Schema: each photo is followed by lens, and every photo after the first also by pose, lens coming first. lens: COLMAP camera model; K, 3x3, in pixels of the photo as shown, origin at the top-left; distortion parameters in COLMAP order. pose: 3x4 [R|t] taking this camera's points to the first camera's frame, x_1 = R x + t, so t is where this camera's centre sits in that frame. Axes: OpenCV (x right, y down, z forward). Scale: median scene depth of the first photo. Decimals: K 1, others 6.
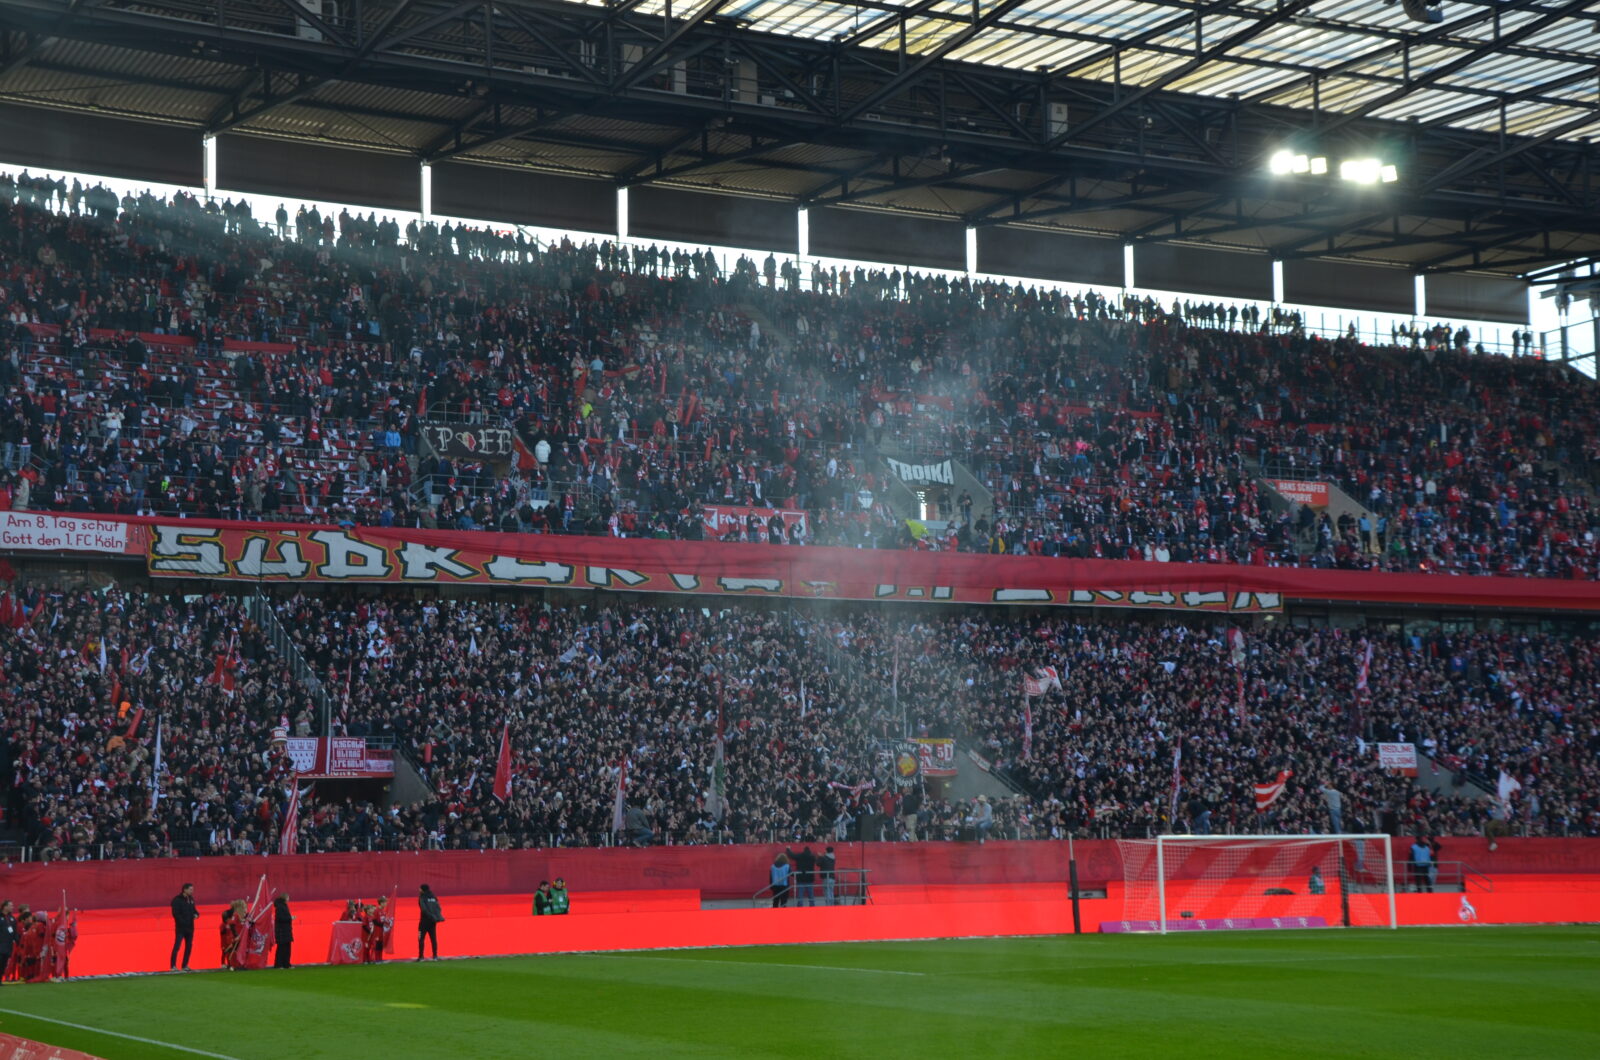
lens RADIAL K [[2527.9, 0, 807.1], [0, 2527.9, 549.9], [0, 0, 1]] dist [0.174167, 0.797656]
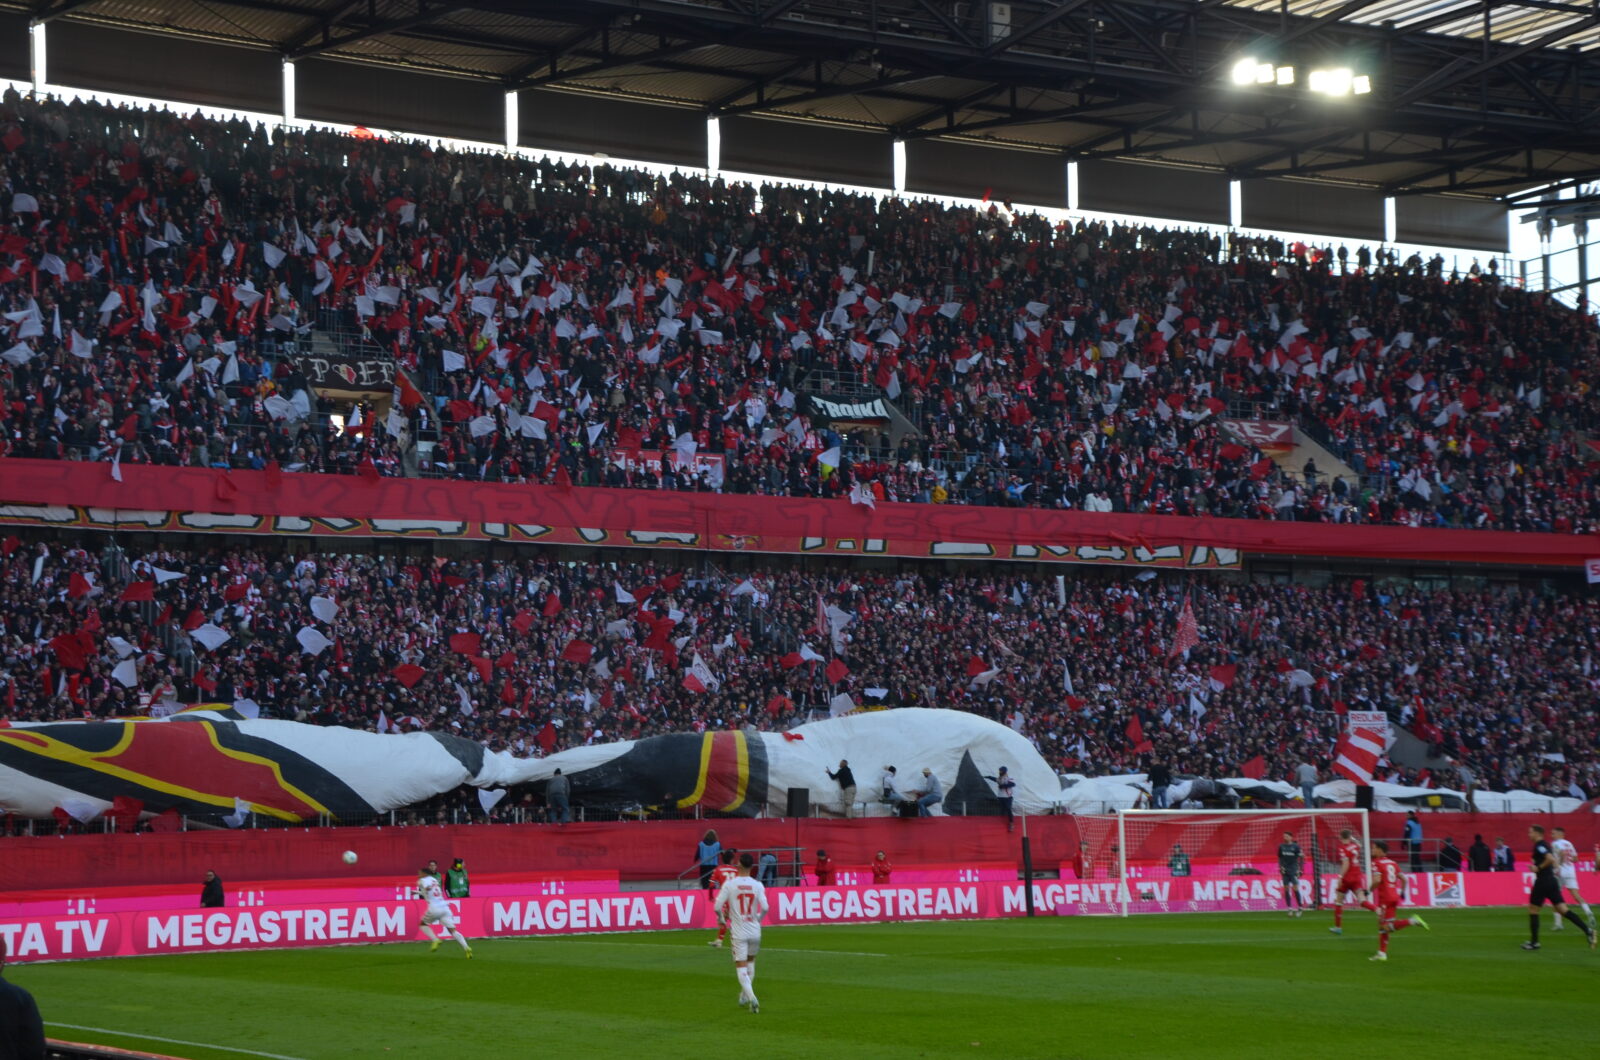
lens RADIAL K [[2834.8, 0, 804.8], [0, 2834.8, 549.8], [0, 0, 1]] dist [0.247591, 1.048799]
pose [[0.999206, 0.003242, 0.039719, -0.010972], [-0.003952, 0.999834, 0.017796, 0.000241], [-0.039654, -0.017938, 0.999052, -0.015240]]
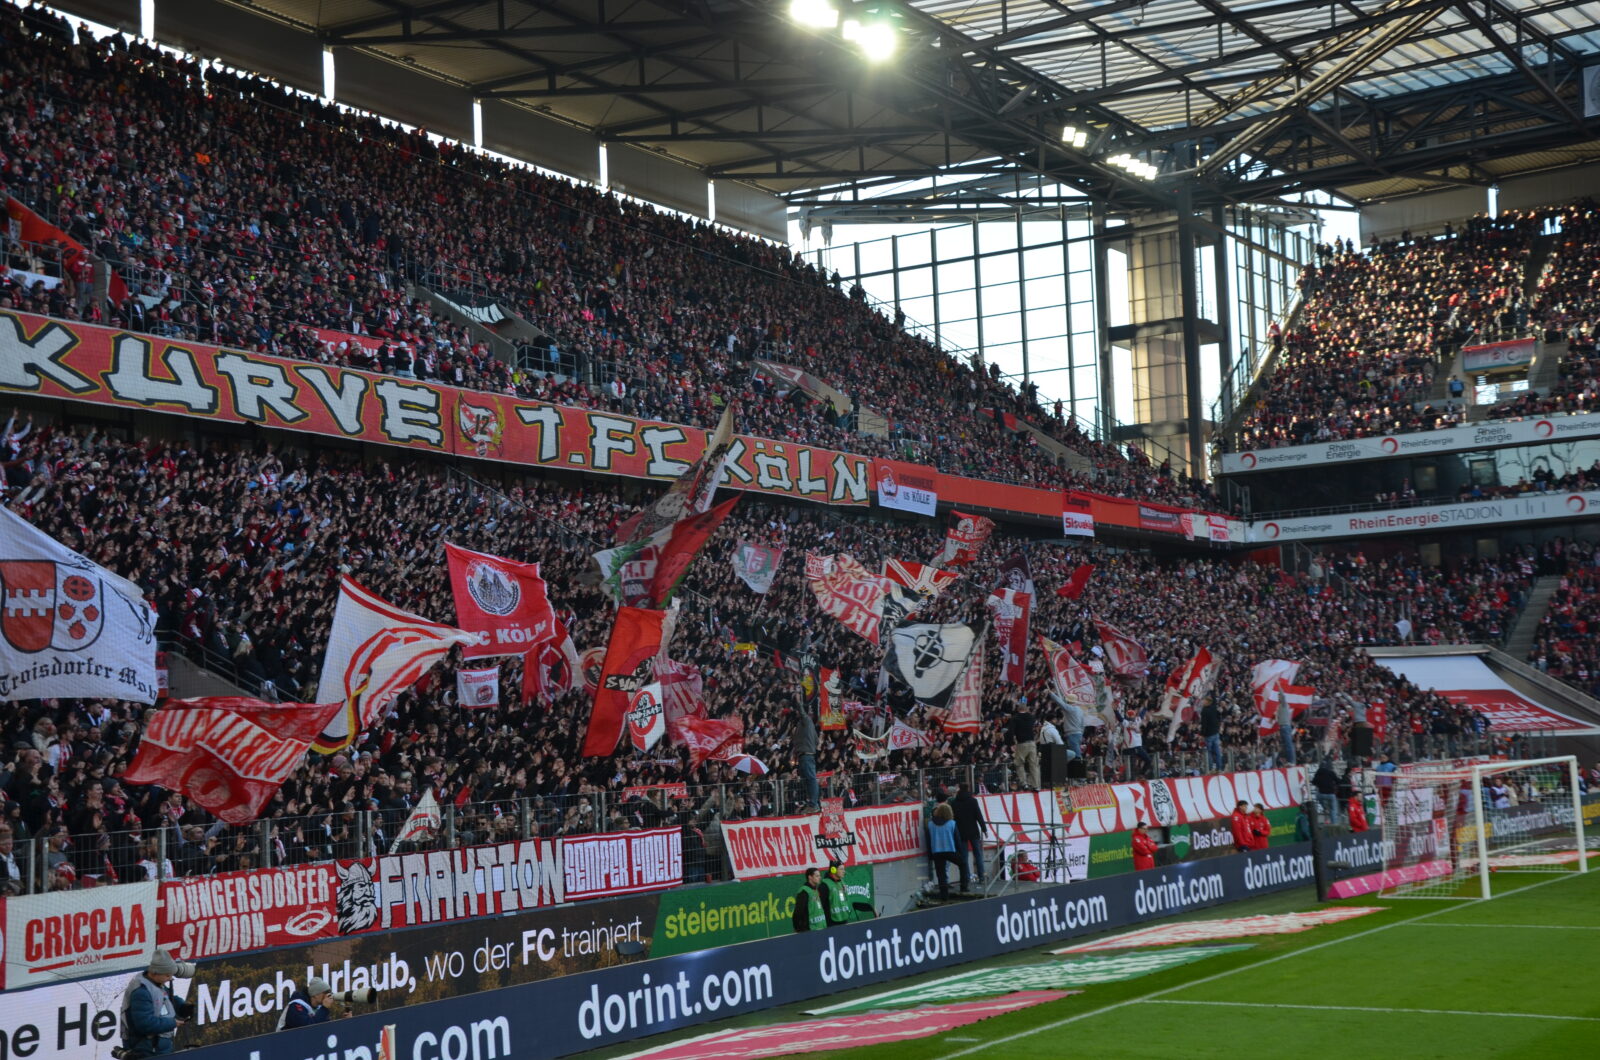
lens RADIAL K [[2223.8, 0, 800.9], [0, 2223.8, 550.0], [0, 0, 1]] dist [0.111780, 0.498577]
pose [[0.852816, 0.026773, 0.521524, -0.240401], [-0.037554, 0.999243, 0.010113, 0.033340], [-0.520859, -0.028209, 0.853177, 0.359554]]
